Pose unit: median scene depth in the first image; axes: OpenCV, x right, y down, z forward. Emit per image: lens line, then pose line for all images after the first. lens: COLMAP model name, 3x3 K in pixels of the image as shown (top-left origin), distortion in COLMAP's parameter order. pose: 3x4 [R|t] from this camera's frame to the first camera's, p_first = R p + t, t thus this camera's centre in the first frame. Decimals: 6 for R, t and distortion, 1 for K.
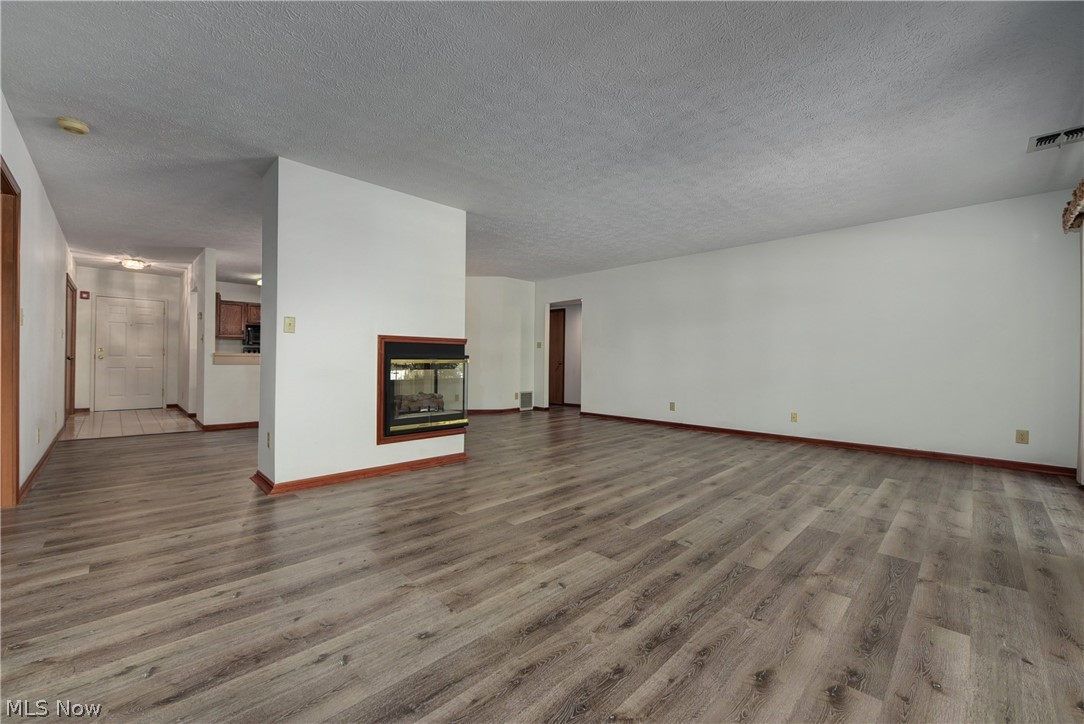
lens RADIAL K [[431.7, 0, 541.2], [0, 431.7, 354.8], [0, 0, 1]] dist [-0.009933, -0.000374]
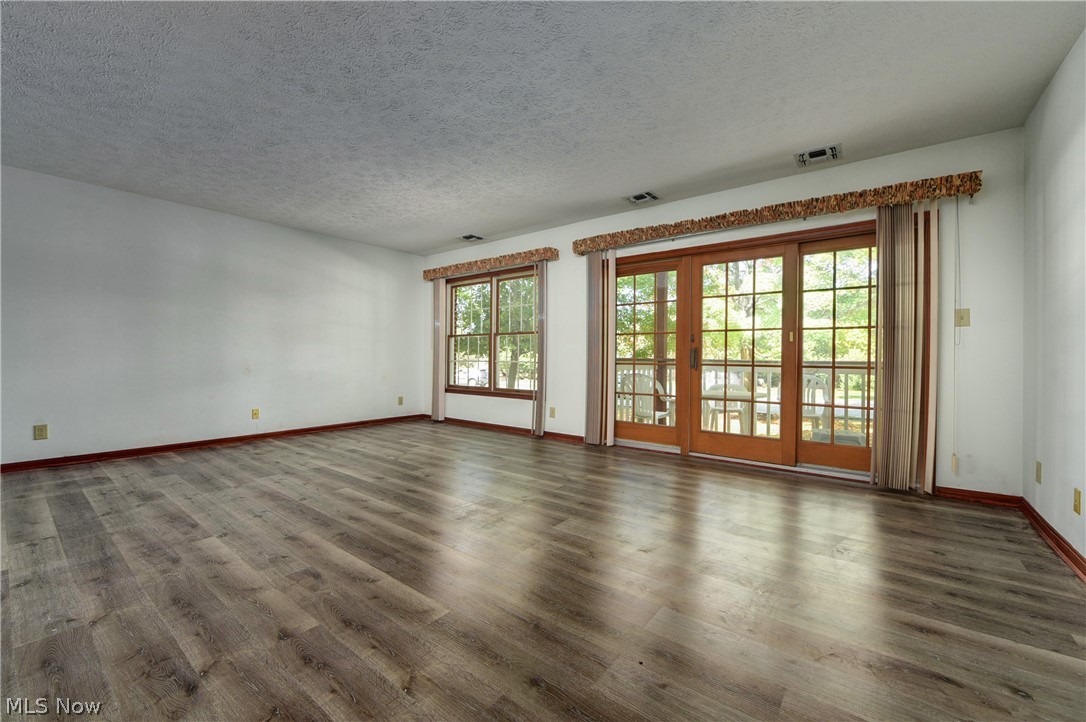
lens RADIAL K [[432.5, 0, 542.2], [0, 432.5, 353.8], [0, 0, 1]] dist [-0.009933, -0.000374]
pose [[-0.117873, -0.002285, 0.993026, -0.618080], [-0.016876, 0.999858, 0.000297, 0.005805], [-0.992885, -0.016723, -0.117895, 0.731708]]
